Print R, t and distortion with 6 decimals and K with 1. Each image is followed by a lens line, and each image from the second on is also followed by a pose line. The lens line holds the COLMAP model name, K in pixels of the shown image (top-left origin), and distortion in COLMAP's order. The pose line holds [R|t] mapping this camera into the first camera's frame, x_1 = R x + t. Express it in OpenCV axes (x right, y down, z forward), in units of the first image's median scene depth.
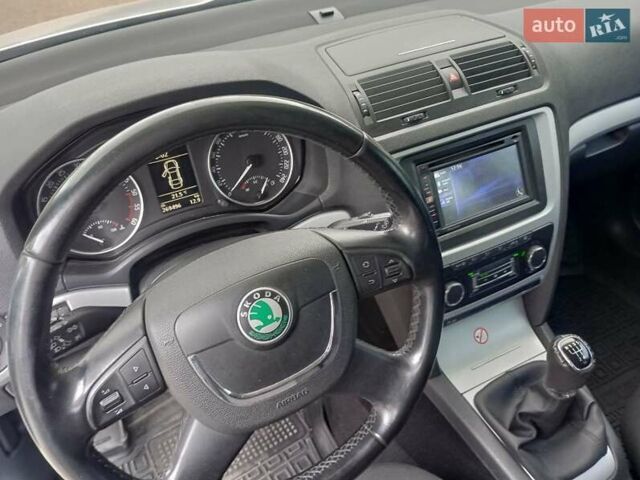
lens RADIAL K [[549.8, 0, 320.0], [0, 549.8, 240.0], [0, 0, 1]] dist [0.092624, -0.135377]
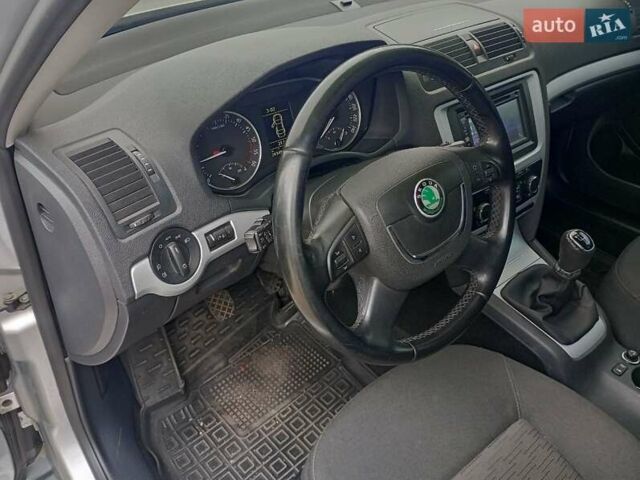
lens RADIAL K [[549.8, 0, 320.0], [0, 549.8, 240.0], [0, 0, 1]] dist [0.092624, -0.135377]
pose [[0.976316, -0.074730, 0.203036, -0.421281], [0.078279, 0.996886, -0.009498, 0.147852], [-0.201694, 0.025167, 0.979125, -0.212153]]
